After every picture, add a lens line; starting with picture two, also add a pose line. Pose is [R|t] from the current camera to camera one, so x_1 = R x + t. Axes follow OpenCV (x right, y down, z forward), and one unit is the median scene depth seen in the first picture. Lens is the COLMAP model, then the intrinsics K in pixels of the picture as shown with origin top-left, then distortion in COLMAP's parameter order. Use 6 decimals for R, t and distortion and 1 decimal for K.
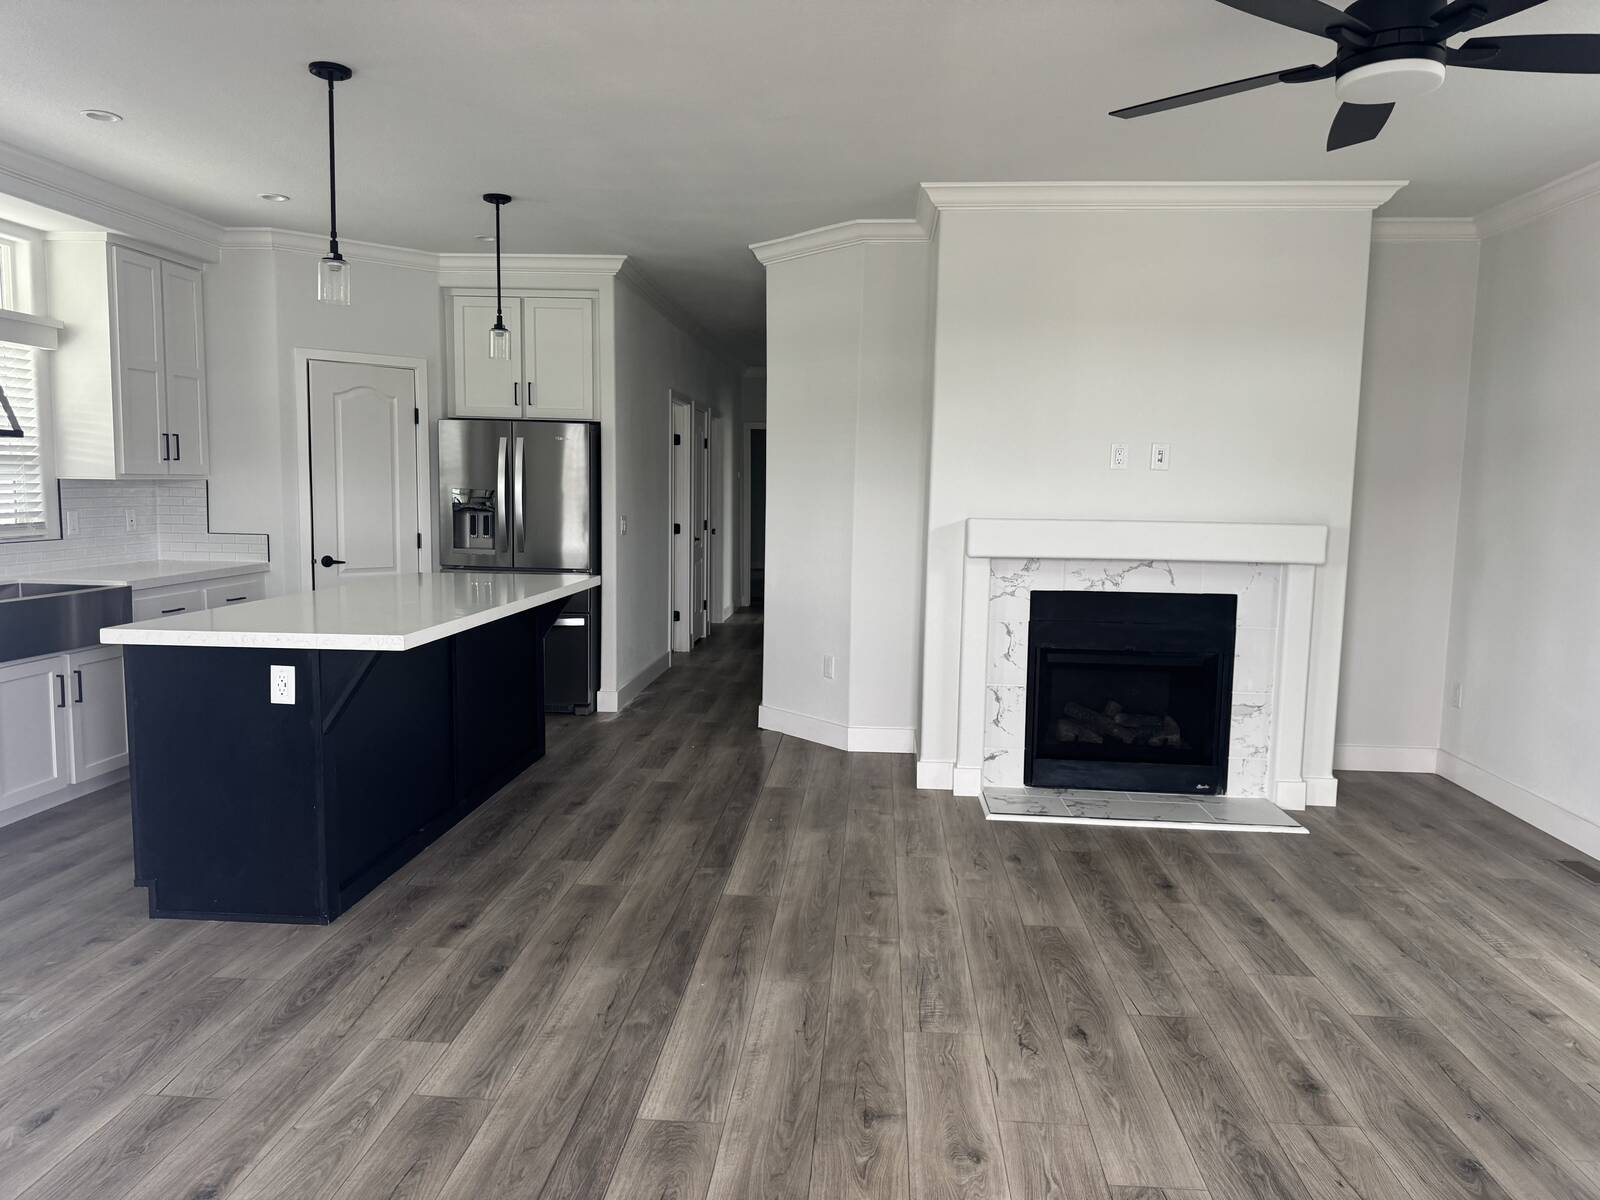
lens RADIAL K [[1099.4, 0, 800.0], [0, 1099.4, 600.0], [0, 0, 1]] dist [-0.000488, -0.000931]
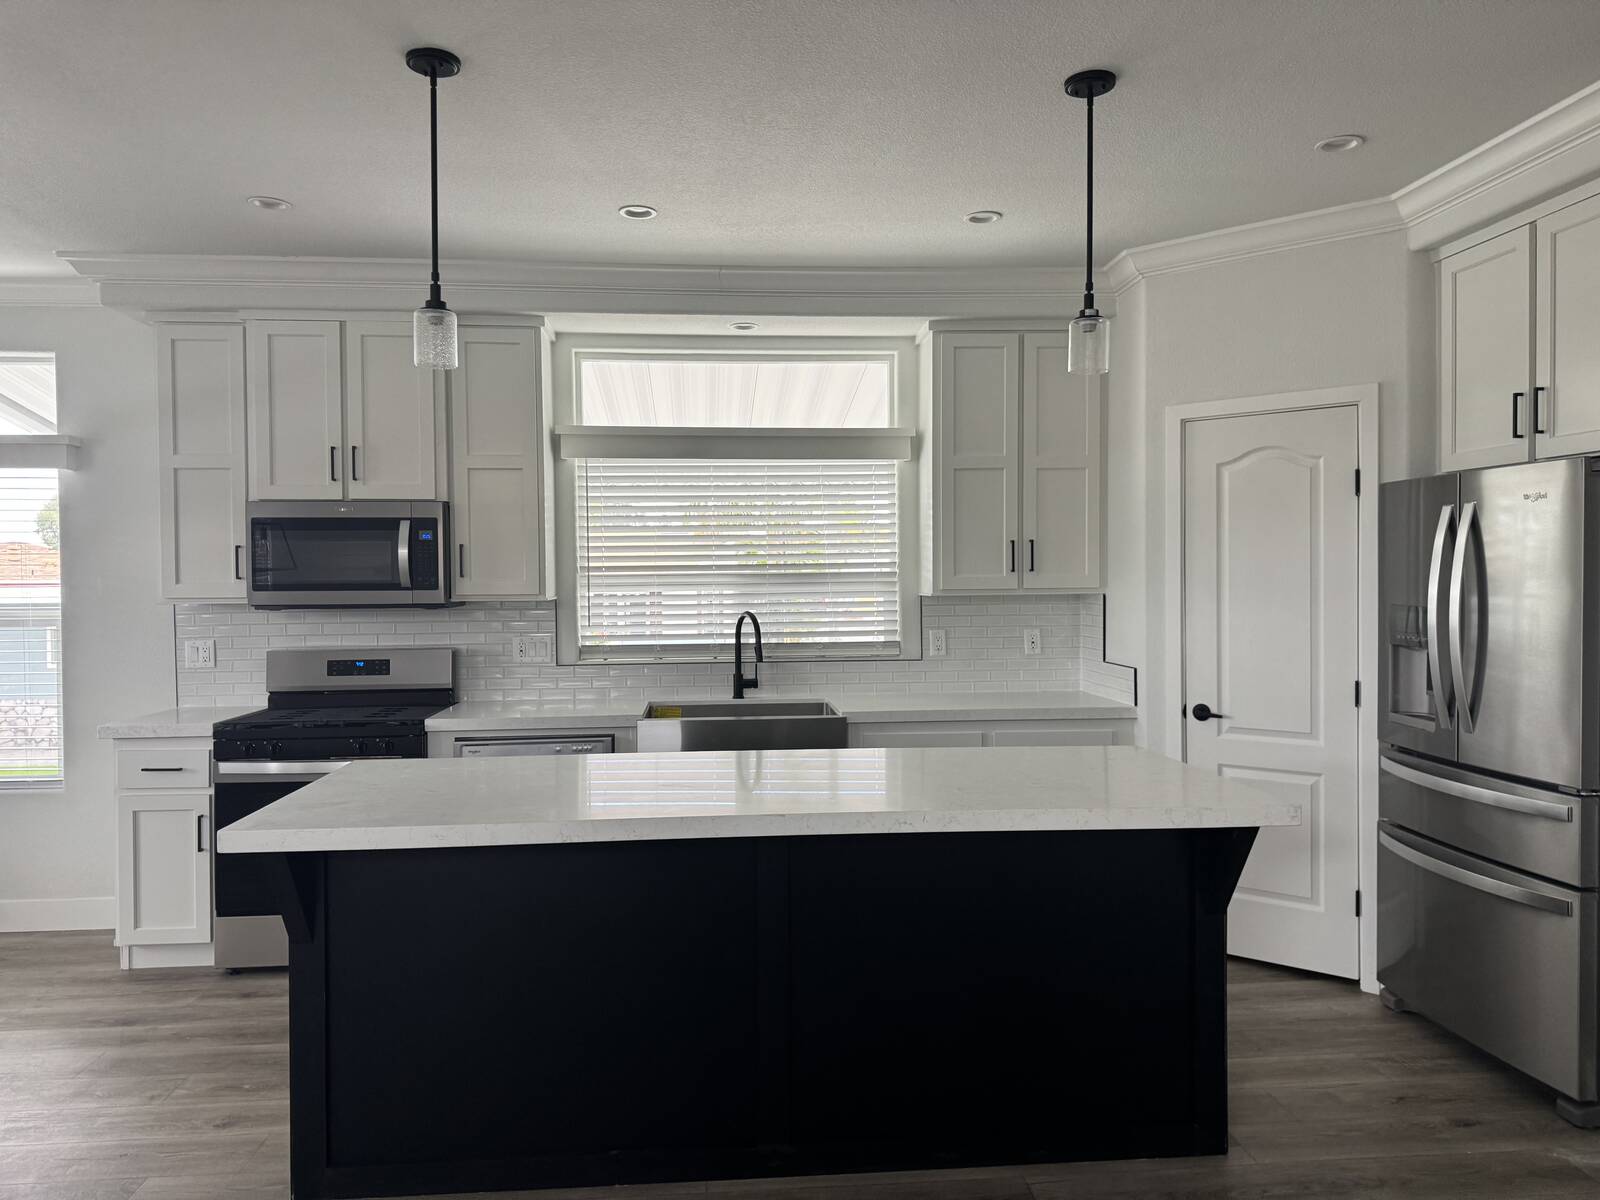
lens RADIAL K [[1099.4, 0, 800.0], [0, 1099.4, 600.0], [0, 0, 1]] dist [-0.000488, -0.000931]
pose [[0.155064, 0.001197, -0.987904, 0.216265], [-0.090309, 0.995829, -0.012968, -0.080576], [0.983768, 0.091227, 0.154525, 0.717596]]
